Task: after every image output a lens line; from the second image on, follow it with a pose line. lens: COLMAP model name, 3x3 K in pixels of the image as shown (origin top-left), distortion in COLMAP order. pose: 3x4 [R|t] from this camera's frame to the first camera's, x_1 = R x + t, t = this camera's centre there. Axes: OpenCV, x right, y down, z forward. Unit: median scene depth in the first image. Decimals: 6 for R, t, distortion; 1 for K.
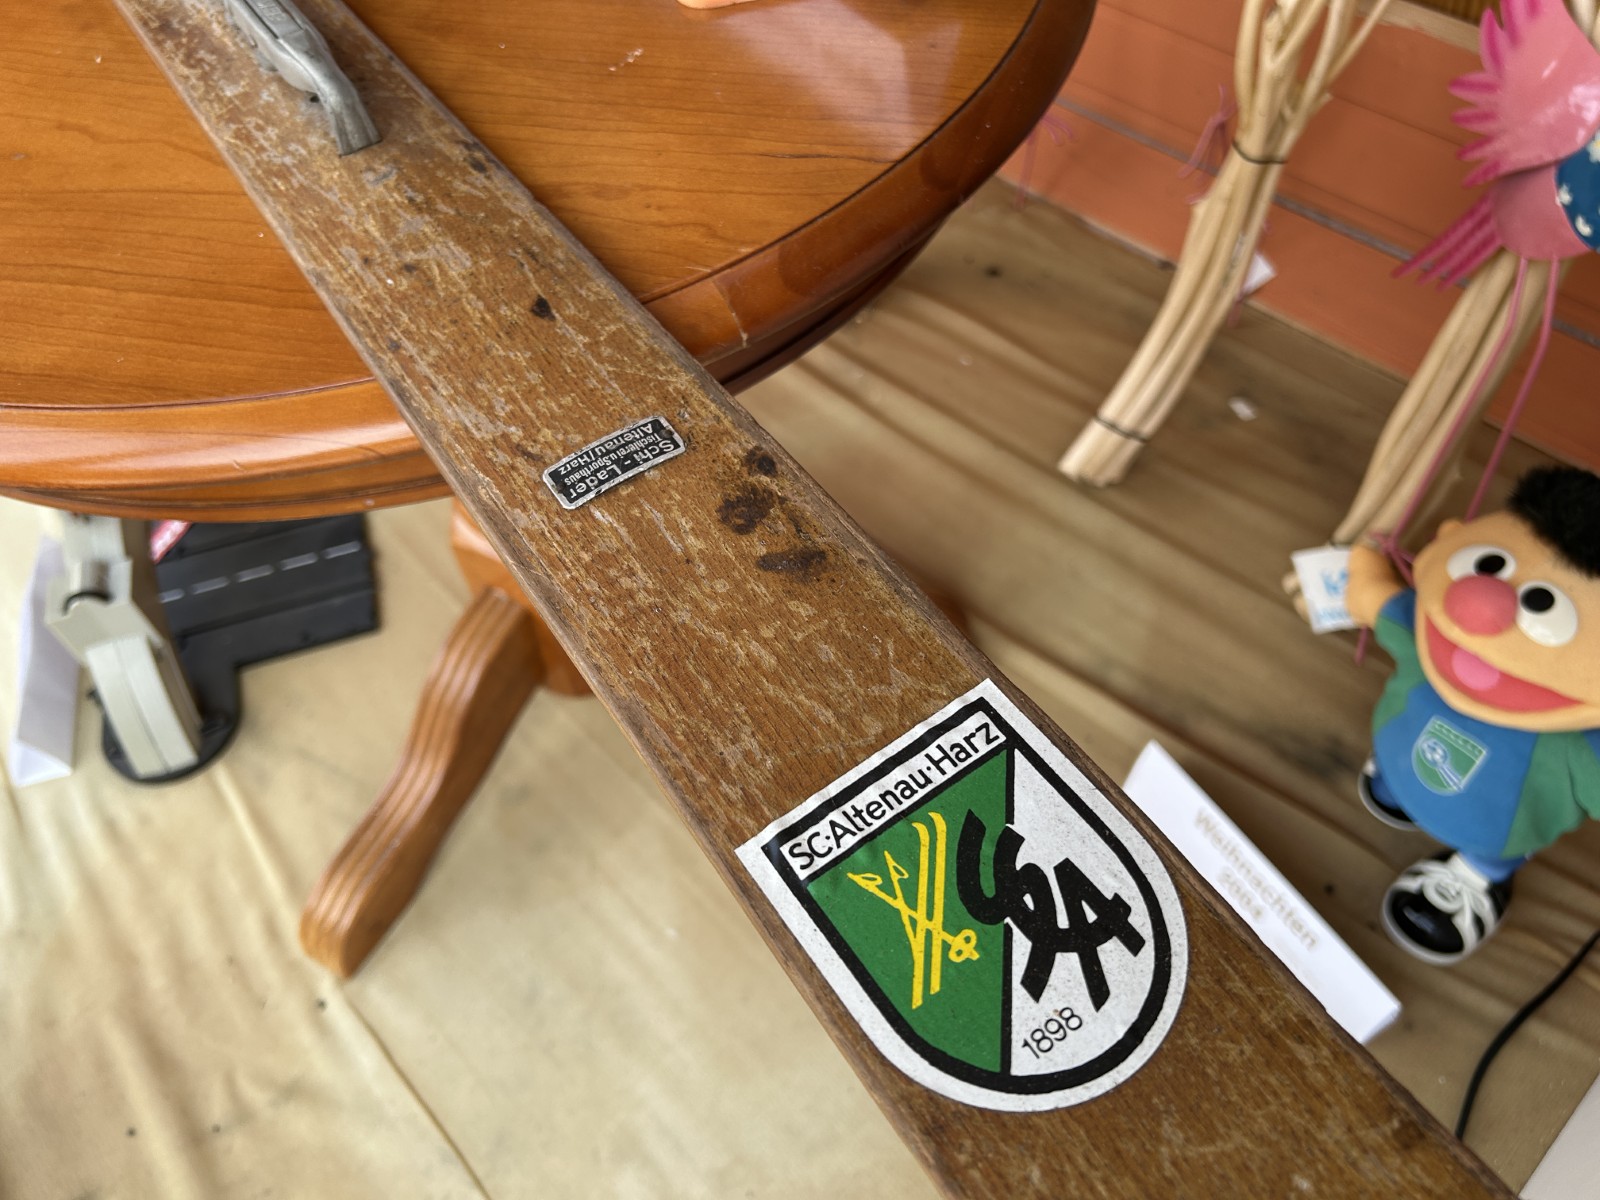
lens RADIAL K [[1227.6, 0, 796.3], [0, 1227.6, 606.1], [0, 0, 1]] dist [0.035562, -0.058382]
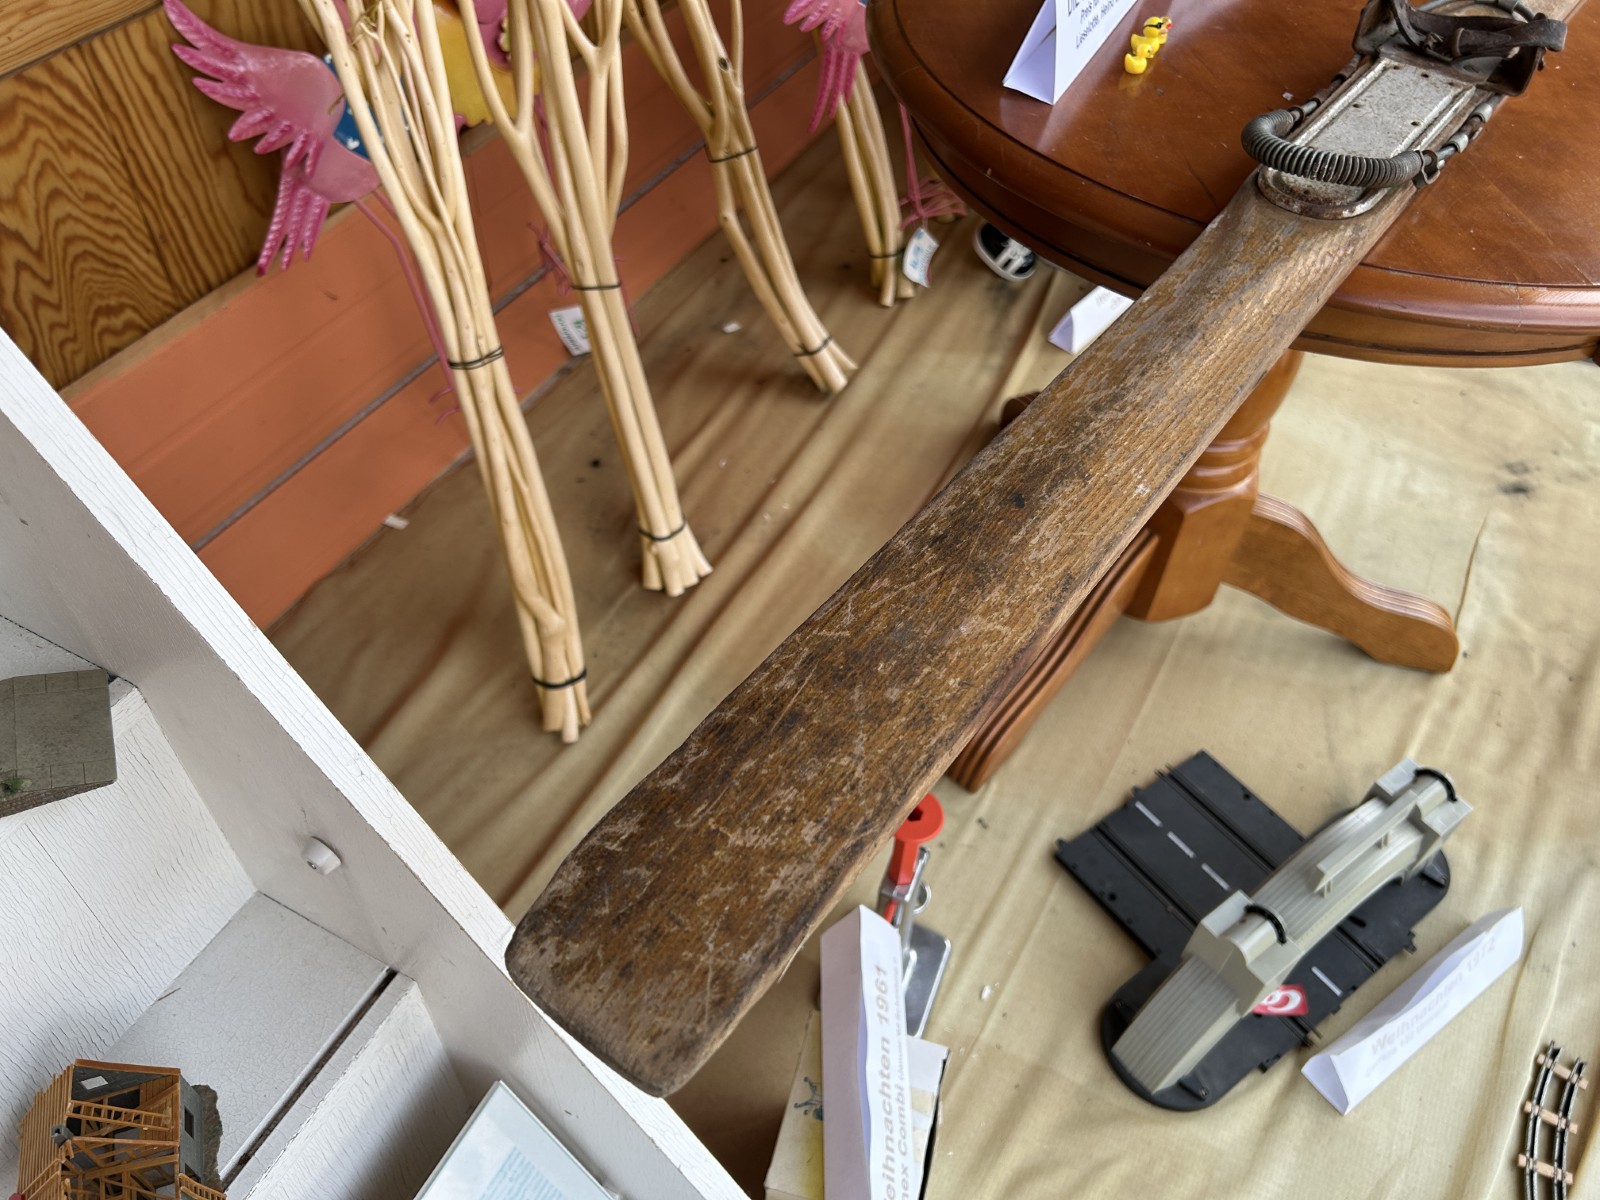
lens RADIAL K [[1217.3, 0, 788.9], [0, 1217.3, 603.9], [0, 0, 1]] dist [0.046282, -0.063606]
pose [[-0.314776, -0.670560, 0.671762, -2.239201], [0.738986, 0.271016, 0.616807, -2.485039], [-0.595664, 0.690579, 0.410225, 1.754033]]
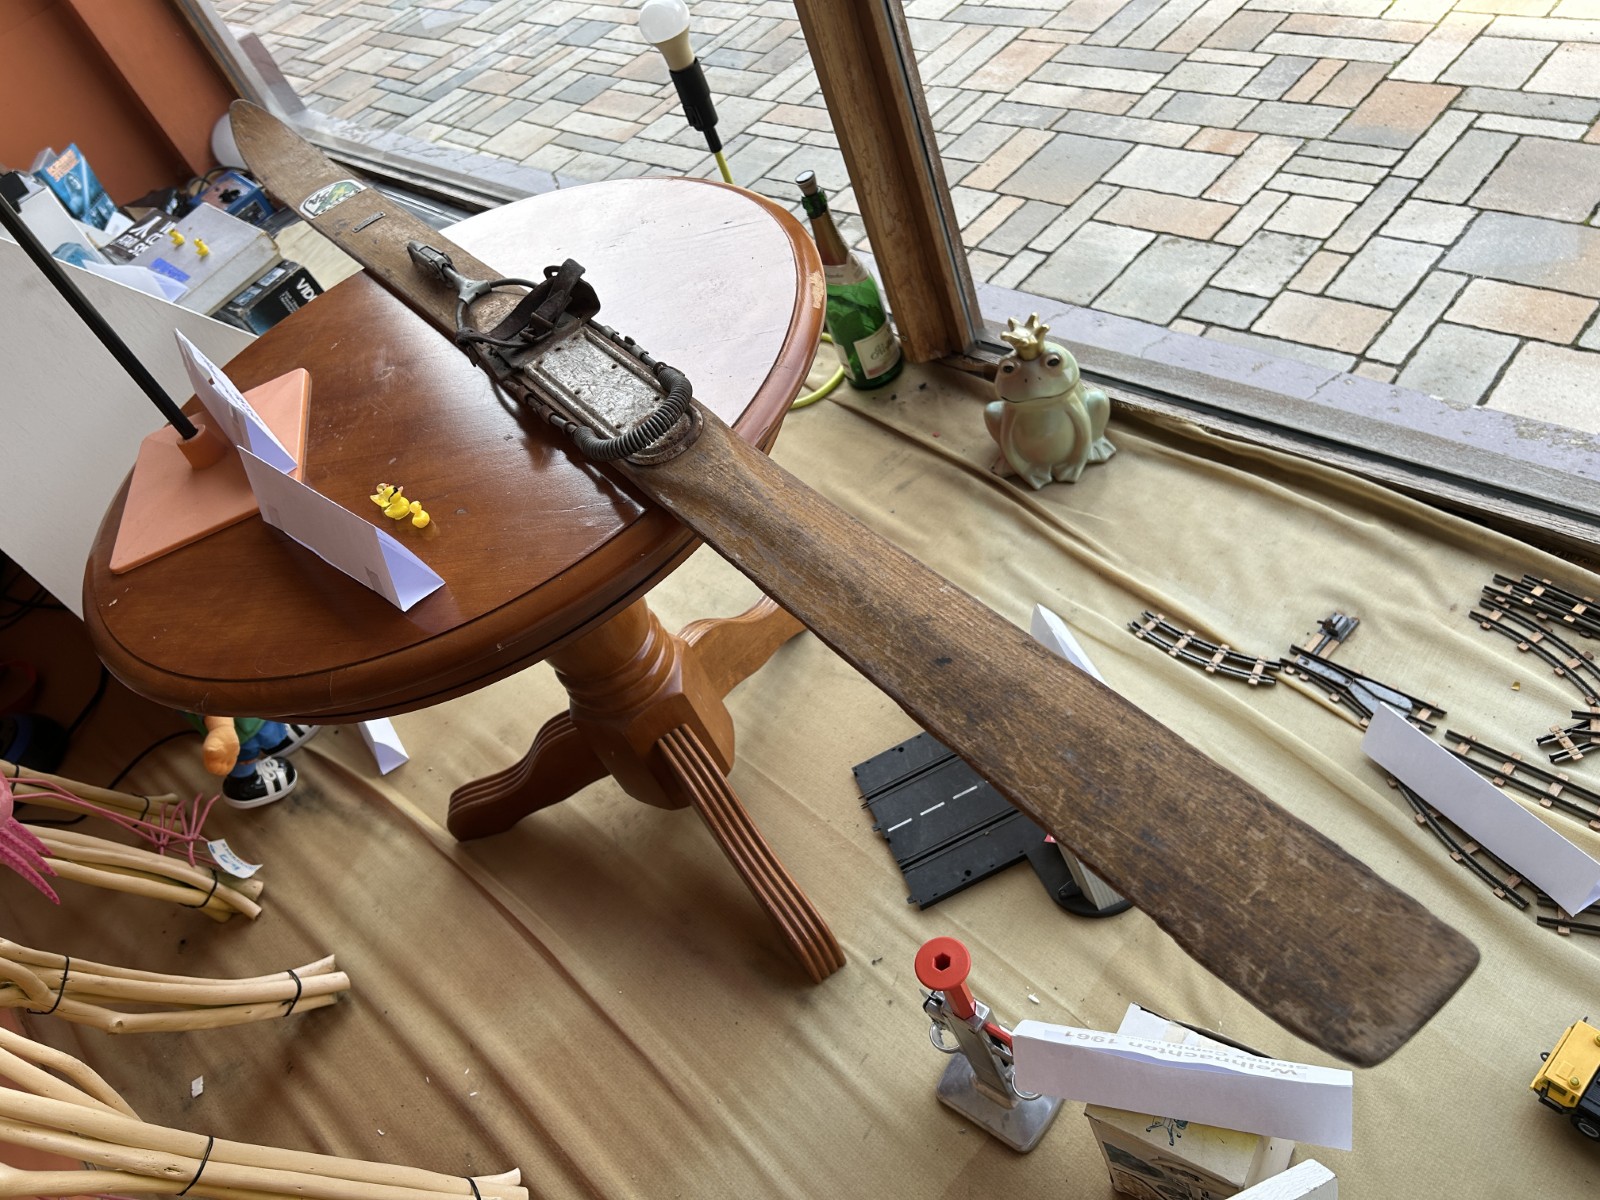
lens RADIAL K [[1211.4, 0, 795.0], [0, 1211.4, 612.8], [0, 0, 1]] dist [0.042567, -0.043370]
pose [[-0.930276, 0.269253, 0.249177, -1.667511], [0.206224, -0.177938, 0.962190, -3.101440], [0.303410, 0.946489, 0.110006, 1.755051]]
